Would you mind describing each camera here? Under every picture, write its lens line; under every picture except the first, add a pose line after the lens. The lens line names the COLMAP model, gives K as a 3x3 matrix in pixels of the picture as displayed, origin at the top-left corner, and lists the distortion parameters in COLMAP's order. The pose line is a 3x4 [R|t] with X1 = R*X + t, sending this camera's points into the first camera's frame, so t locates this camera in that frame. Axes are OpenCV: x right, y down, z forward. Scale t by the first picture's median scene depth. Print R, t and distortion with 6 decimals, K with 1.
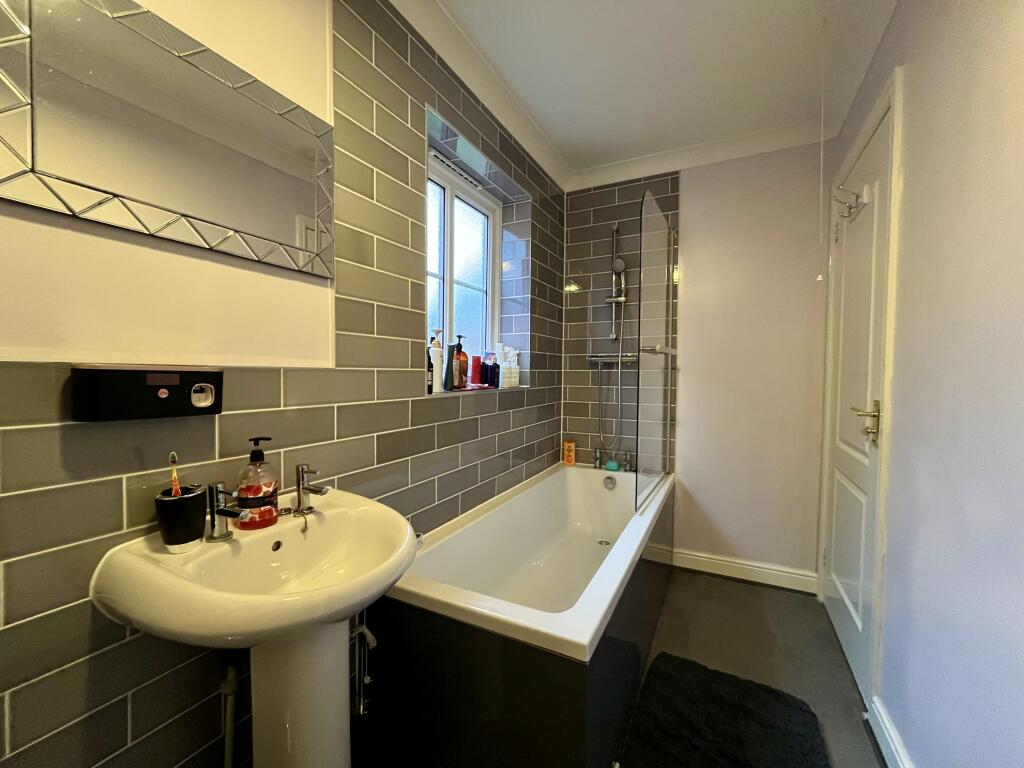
lens RADIAL K [[417.9, 0, 514.1], [0, 417.9, 383.7], [0, 0, 1]] dist [-0.001807, -0.000217]
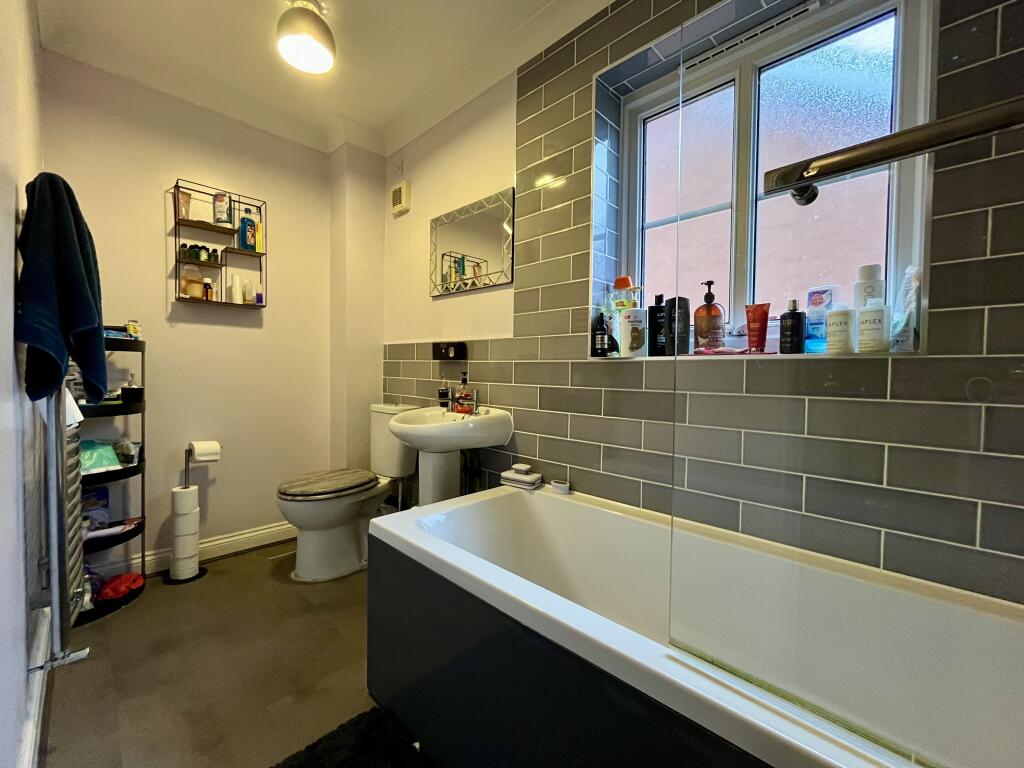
lens RADIAL K [[417.9, 0, 513.5], [0, 417.9, 380.8], [0, 0, 1]] dist [-0.001807, -0.000217]
pose [[-0.287181, 0.015465, -0.957752, 0.985327], [-0.042504, 0.998679, 0.028871, 0.072110], [0.956933, 0.048999, -0.286144, 1.335204]]
